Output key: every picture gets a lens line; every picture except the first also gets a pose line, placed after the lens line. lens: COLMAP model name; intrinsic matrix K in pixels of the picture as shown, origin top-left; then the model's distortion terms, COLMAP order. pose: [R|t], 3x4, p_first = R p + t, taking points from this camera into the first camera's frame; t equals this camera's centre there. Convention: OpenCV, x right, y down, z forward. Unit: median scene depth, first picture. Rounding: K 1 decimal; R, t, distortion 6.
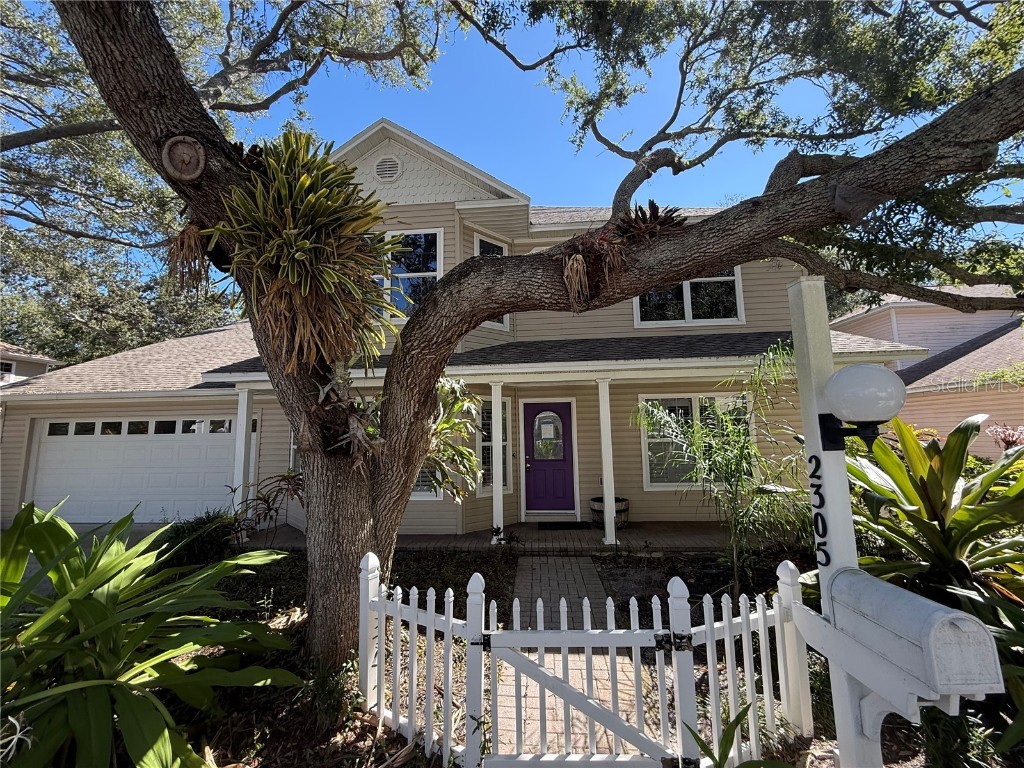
lens RADIAL K [[404.5, 0, 512.0], [0, 404.5, 384.0], [0, 0, 1]] dist [-0.029306, 0.000009]
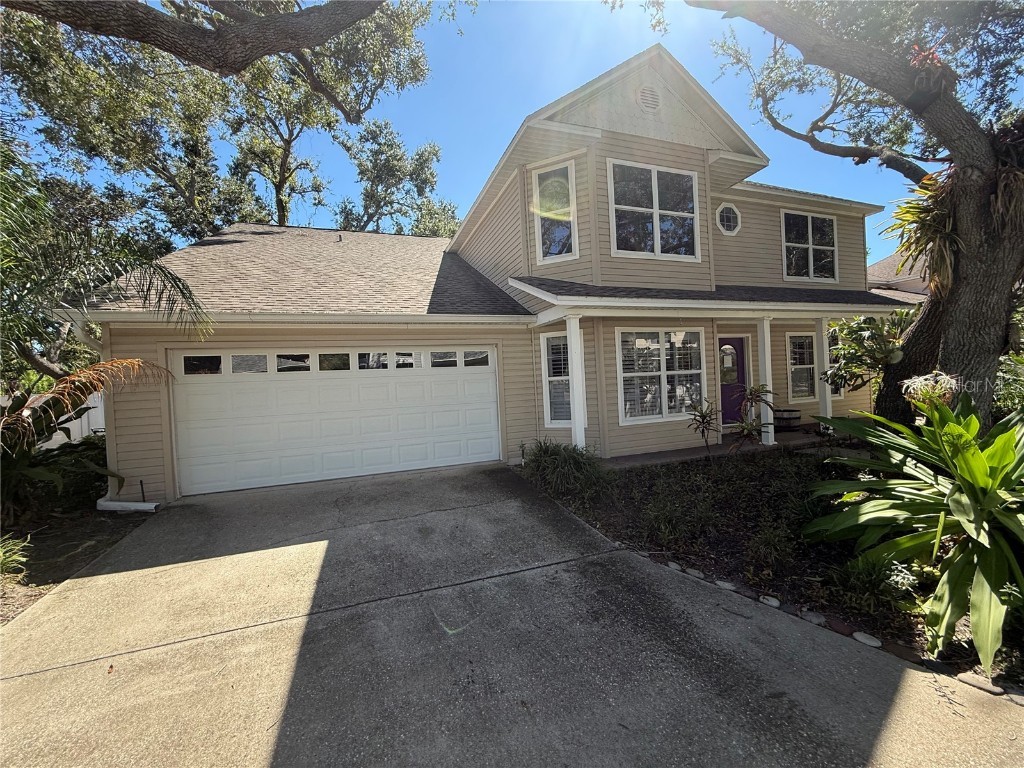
lens RADIAL K [[404.5, 0, 512.0], [0, 404.5, 384.0], [0, 0, 1]] dist [-0.029306, 0.000009]
pose [[0.925416, -0.026607, 0.378017, -0.975441], [-0.022201, 0.992012, 0.124174, 0.050326], [-0.378302, -0.123305, 0.917433, 0.130619]]
